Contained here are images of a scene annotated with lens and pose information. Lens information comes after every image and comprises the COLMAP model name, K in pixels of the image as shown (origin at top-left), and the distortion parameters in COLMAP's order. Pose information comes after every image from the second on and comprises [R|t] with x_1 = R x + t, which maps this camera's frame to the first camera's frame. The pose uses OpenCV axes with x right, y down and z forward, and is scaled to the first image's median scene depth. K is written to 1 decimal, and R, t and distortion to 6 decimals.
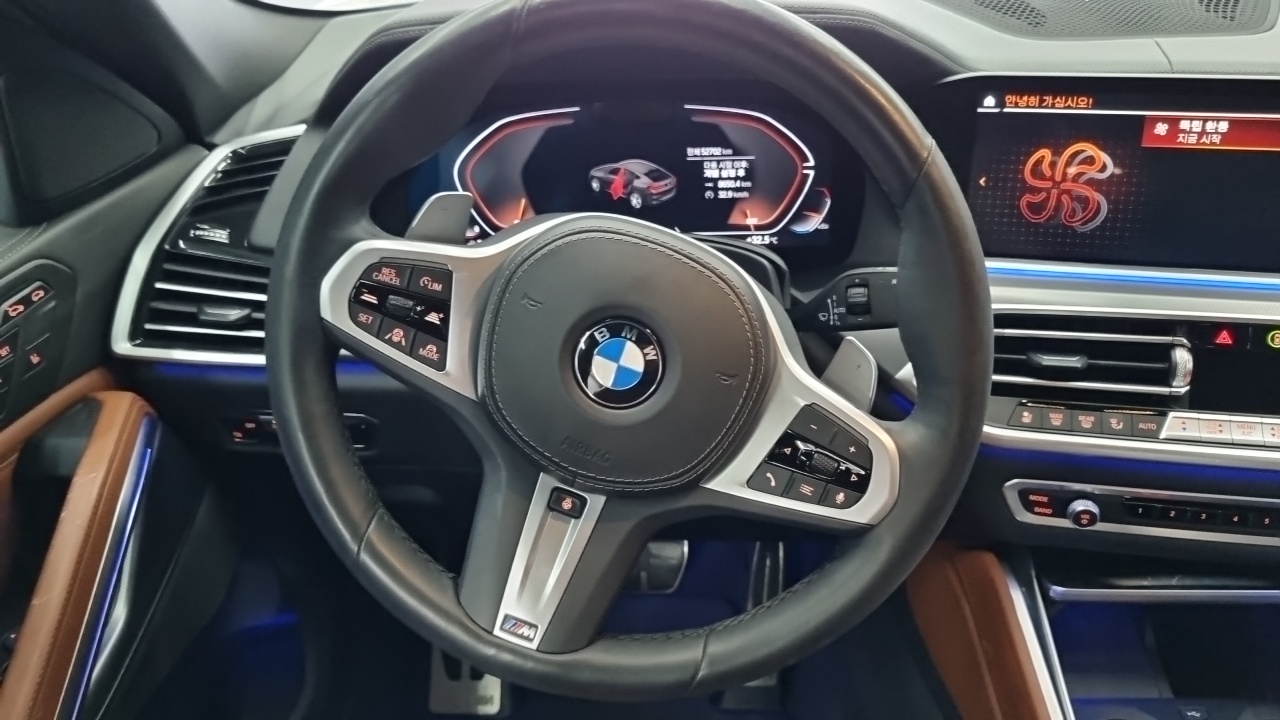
lens RADIAL K [[985.3, 0, 638.3], [0, 985.3, 348.4], [0, 0, 1]] dist [0.034673, -0.011532]
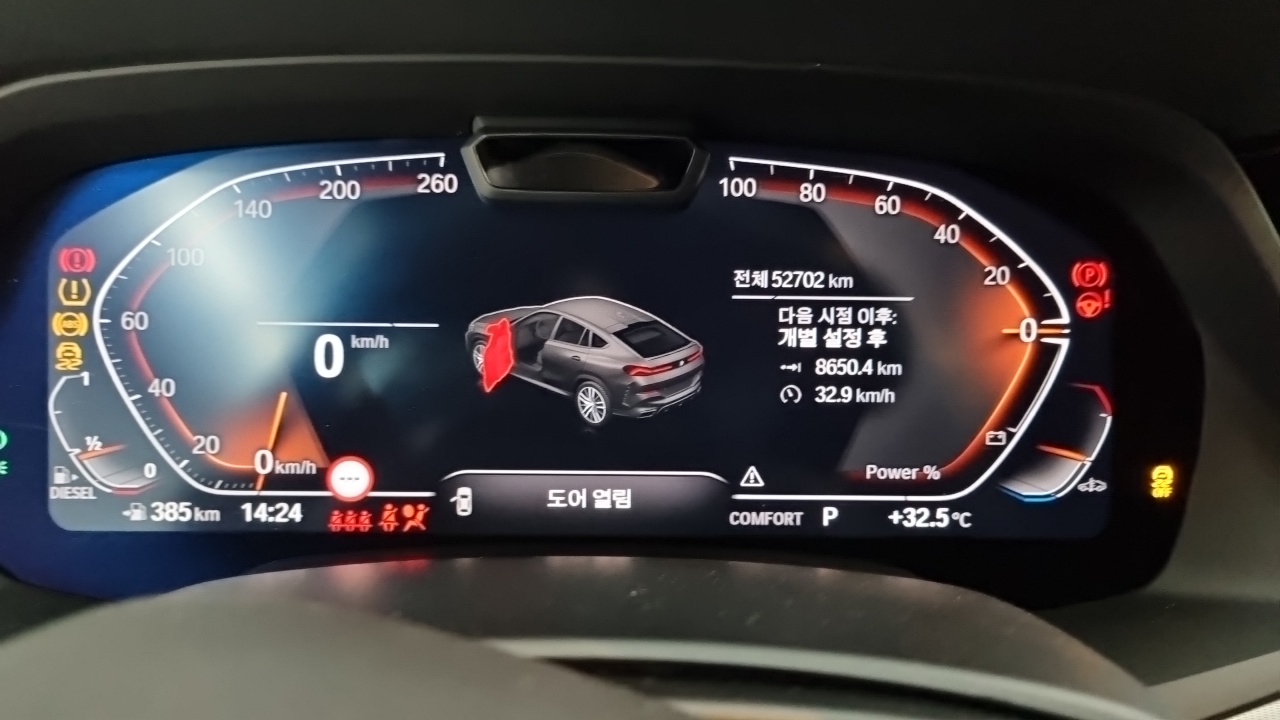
lens RADIAL K [[985.3, 0, 634.1], [0, 985.3, 372.9], [0, 0, 1]] dist [0.034673, -0.011532]
pose [[0.992917, 0.029585, 0.115068, -0.031411], [-0.007463, 0.982119, -0.188115, -0.099168], [-0.118576, 0.185924, 0.975383, 0.684007]]
